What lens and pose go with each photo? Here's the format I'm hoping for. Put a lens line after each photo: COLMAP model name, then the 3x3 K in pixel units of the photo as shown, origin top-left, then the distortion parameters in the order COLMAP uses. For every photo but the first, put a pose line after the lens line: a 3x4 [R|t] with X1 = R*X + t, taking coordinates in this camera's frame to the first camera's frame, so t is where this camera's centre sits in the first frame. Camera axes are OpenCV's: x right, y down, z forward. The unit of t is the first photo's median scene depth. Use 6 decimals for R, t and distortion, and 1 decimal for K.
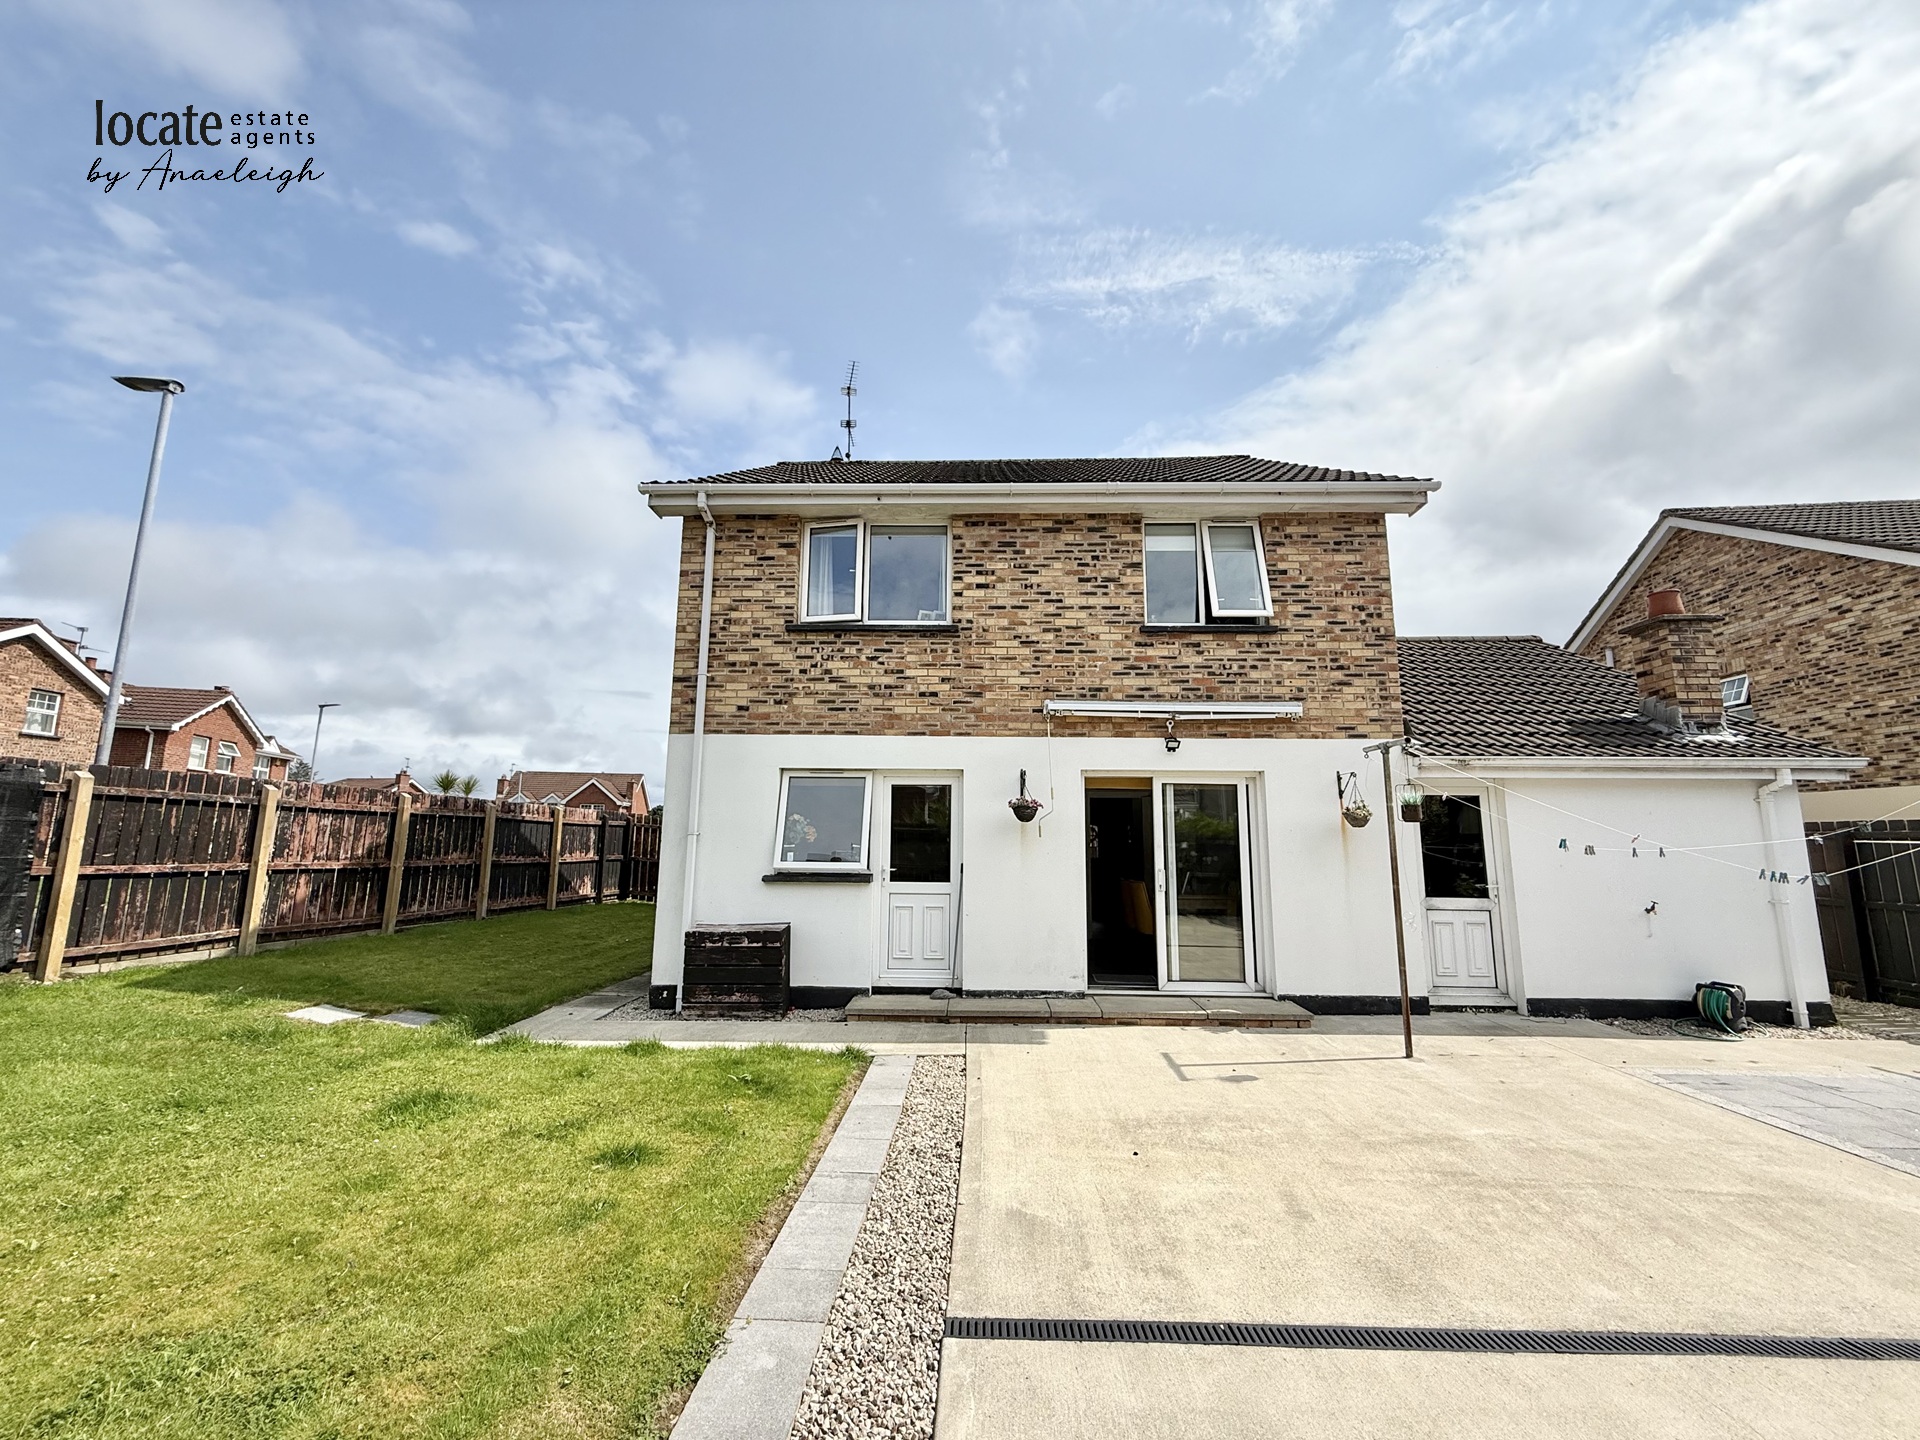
lens RADIAL K [[760.6, 0, 949.4], [0, 760.6, 724.4], [0, 0, 1]] dist [-0.002788, 0.000531]
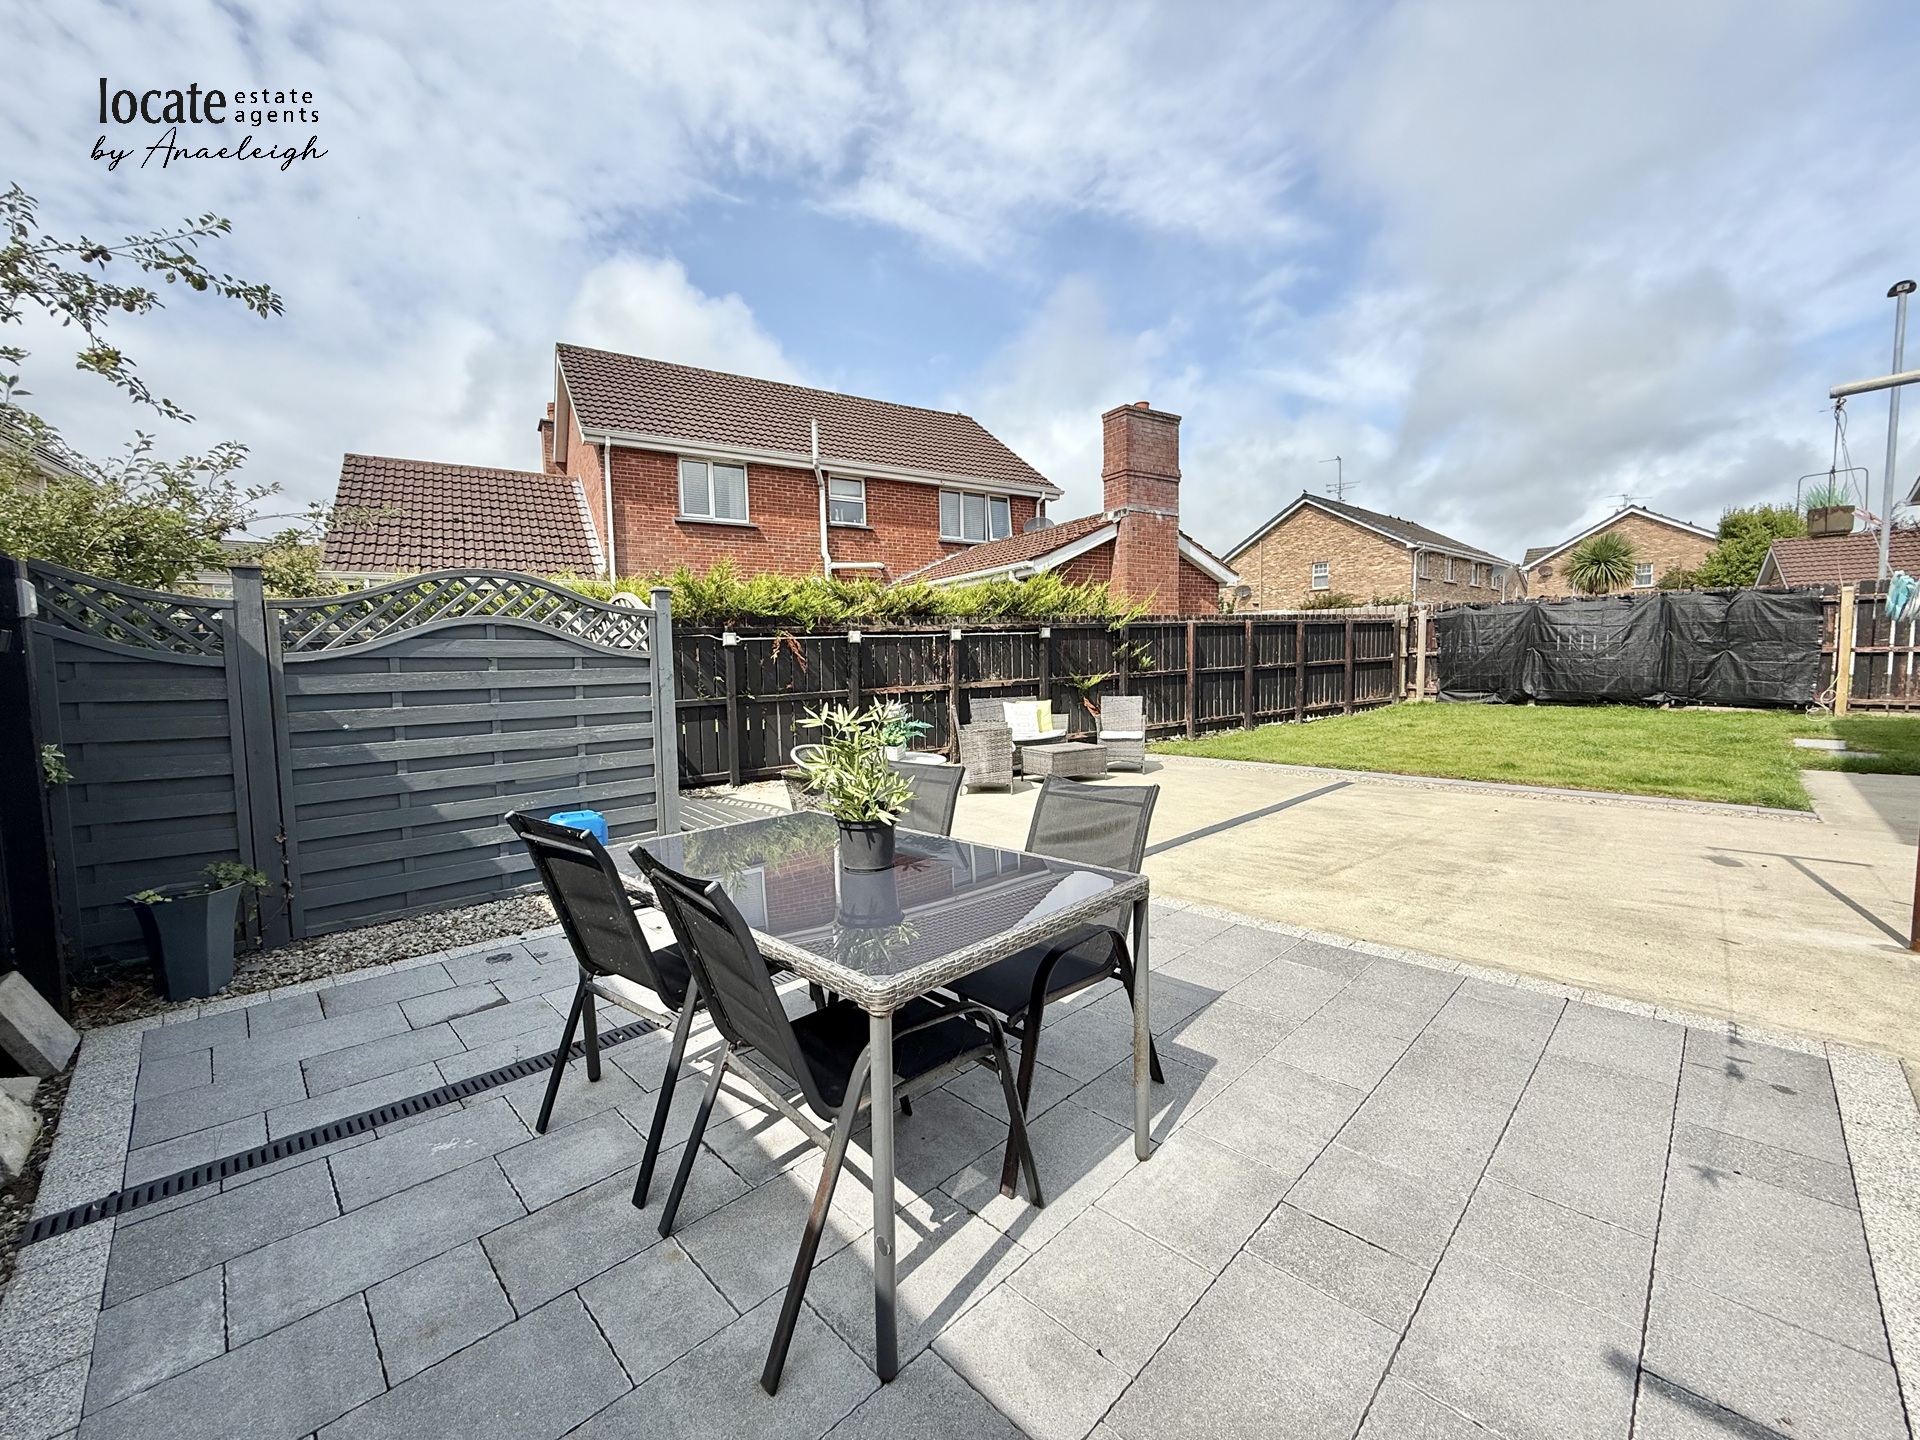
lens RADIAL K [[760.6, 0, 949.2], [0, 760.6, 722.0], [0, 0, 1]] dist [-0.002788, 0.000531]
pose [[-0.701509, 0.057158, -0.710364, 1.119513], [0.120713, 0.991905, -0.039397, 0.156865], [0.702362, -0.113388, -0.702731, 0.686848]]
